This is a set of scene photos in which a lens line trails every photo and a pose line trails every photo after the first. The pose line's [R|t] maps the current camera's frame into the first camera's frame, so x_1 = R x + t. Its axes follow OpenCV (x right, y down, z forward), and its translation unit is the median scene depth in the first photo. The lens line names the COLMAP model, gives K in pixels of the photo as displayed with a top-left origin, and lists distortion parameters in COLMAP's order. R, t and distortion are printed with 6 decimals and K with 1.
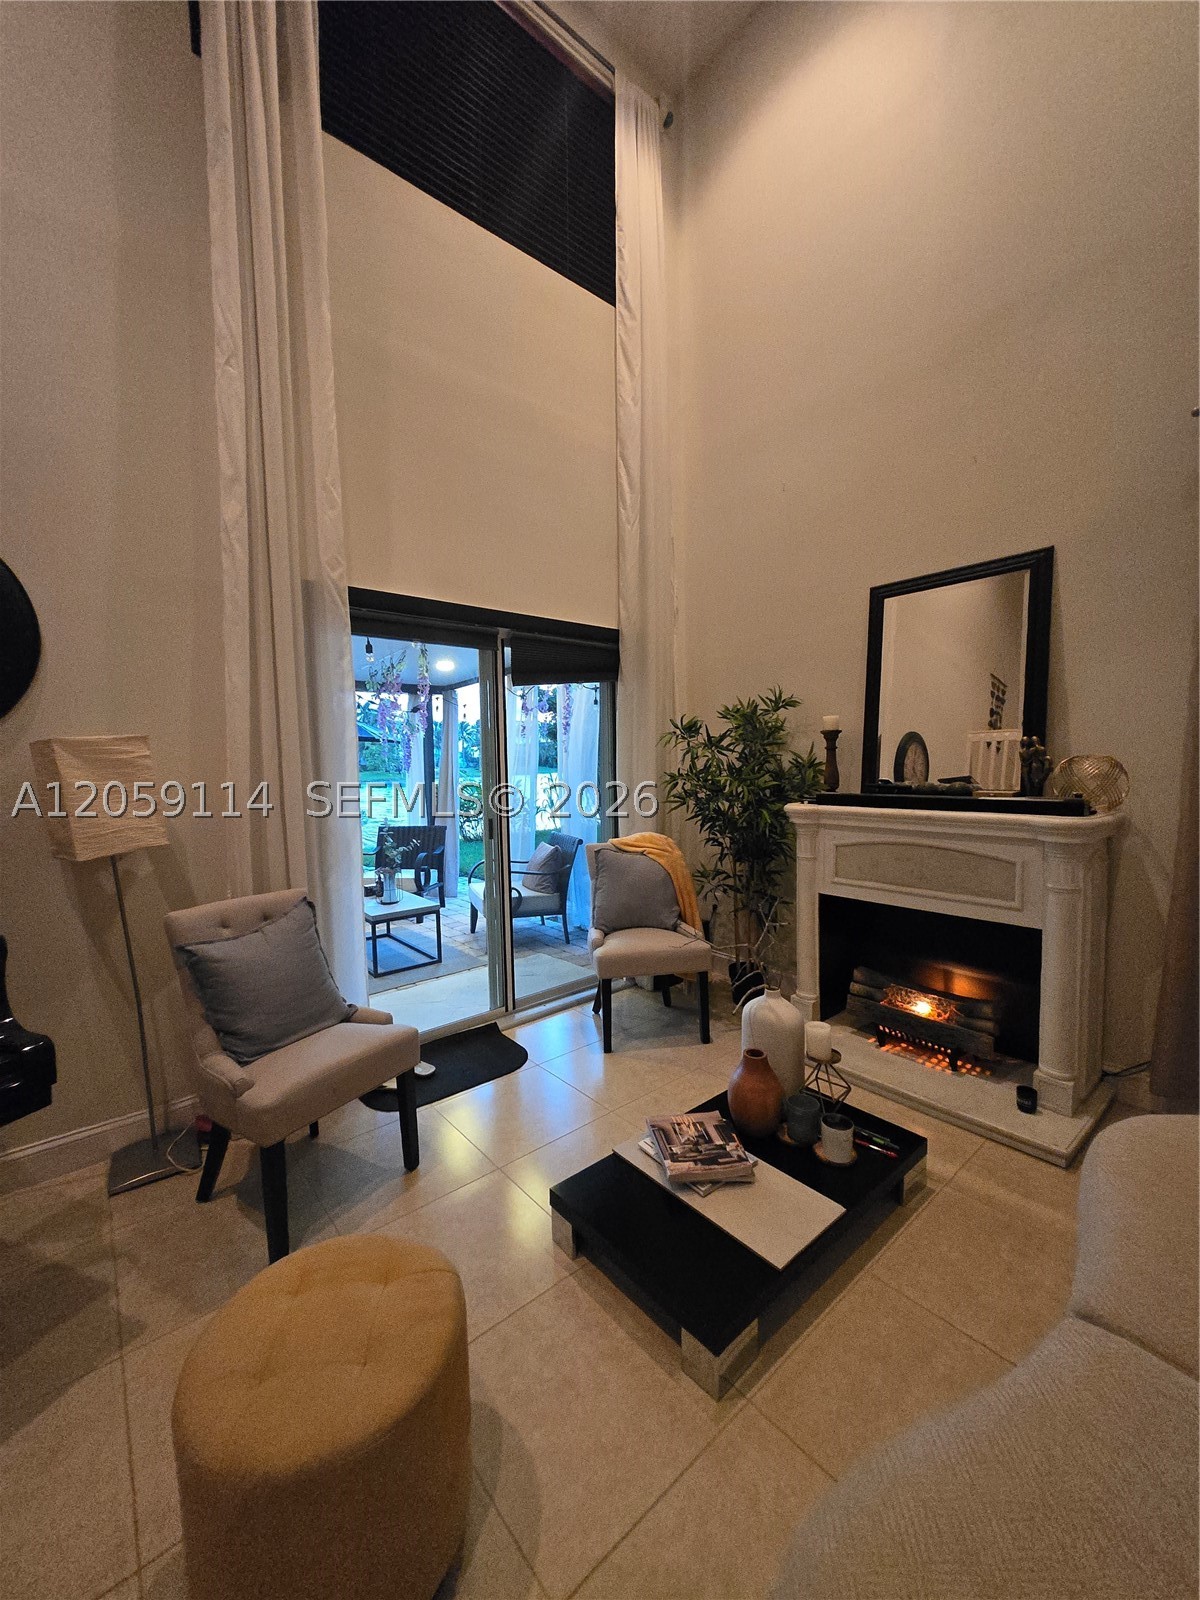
lens RADIAL K [[626.1, 0, 596.6], [0, 626.1, 808.1], [0, 0, 1]] dist [-0.000517, -0.000034]
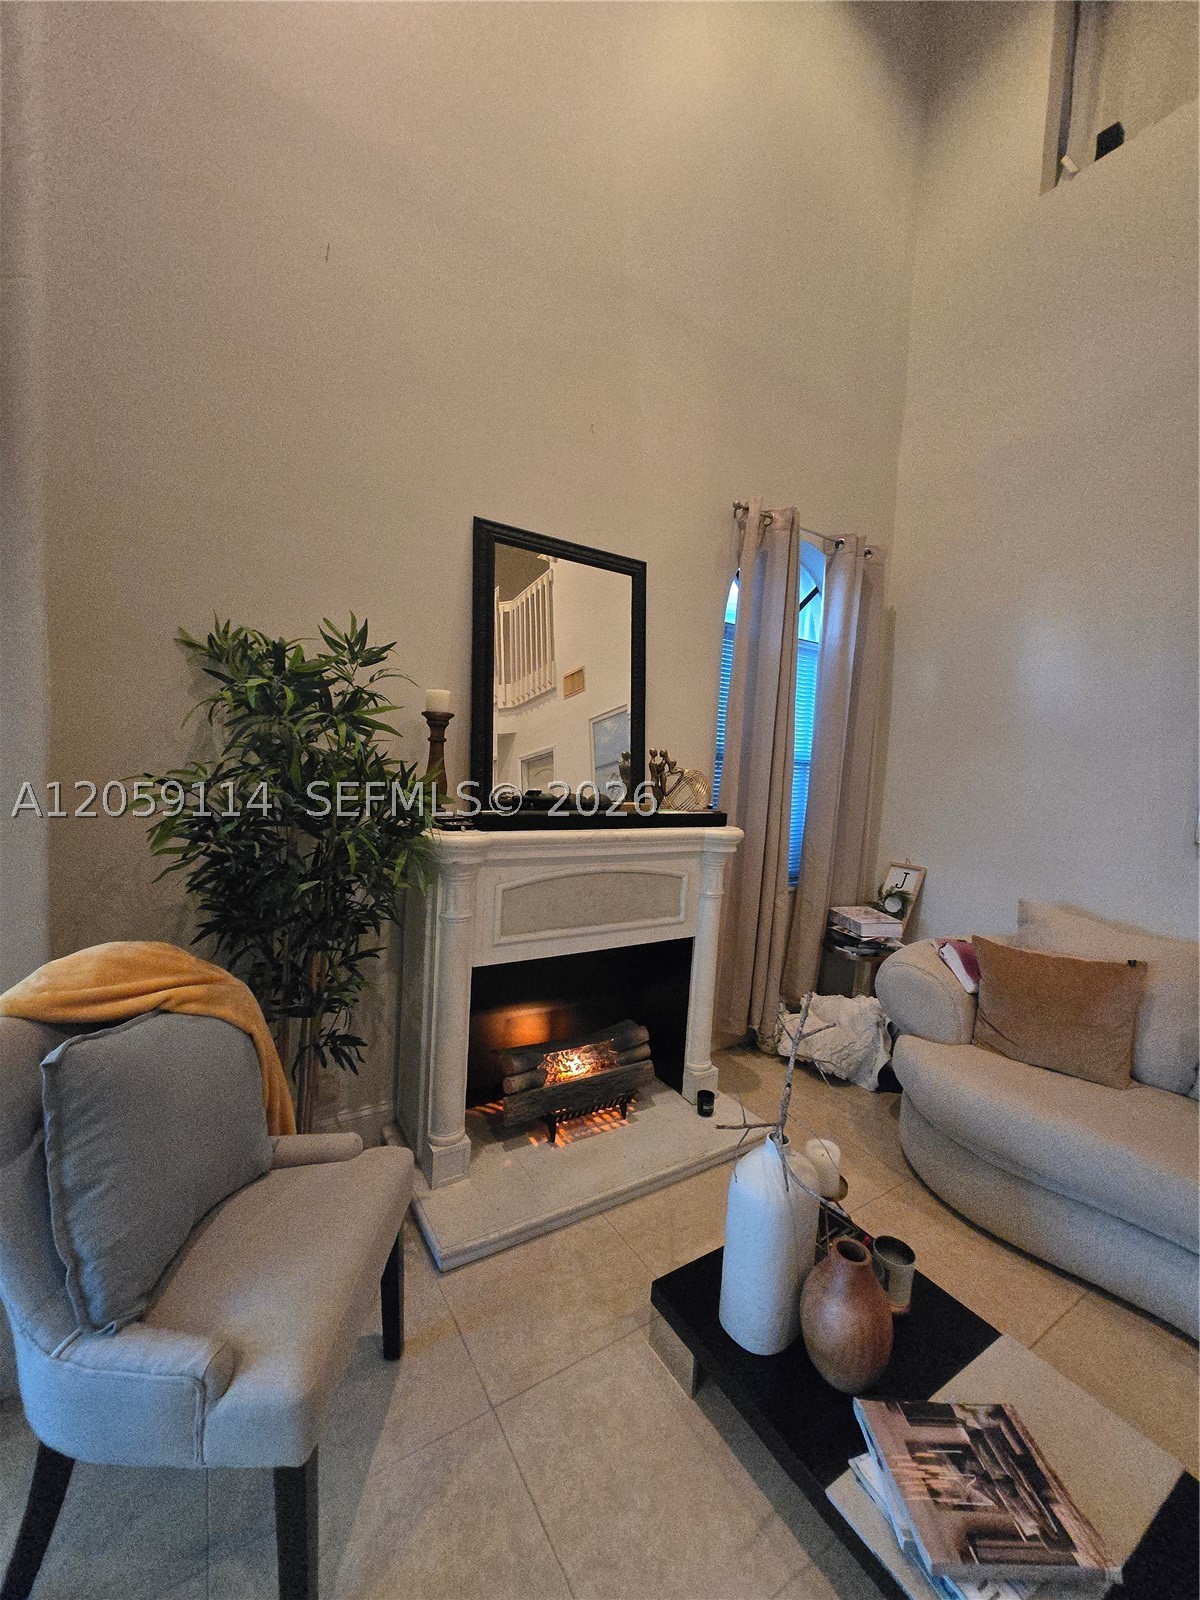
lens RADIAL K [[626.1, 0, 598.2], [0, 626.1, 801.6], [0, 0, 1]] dist [-0.000517, -0.000034]
pose [[0.137594, -0.040576, 0.989657, -0.250288], [0.020275, 0.999067, 0.038143, -0.055088], [-0.990281, 0.014817, 0.138289, 0.762820]]
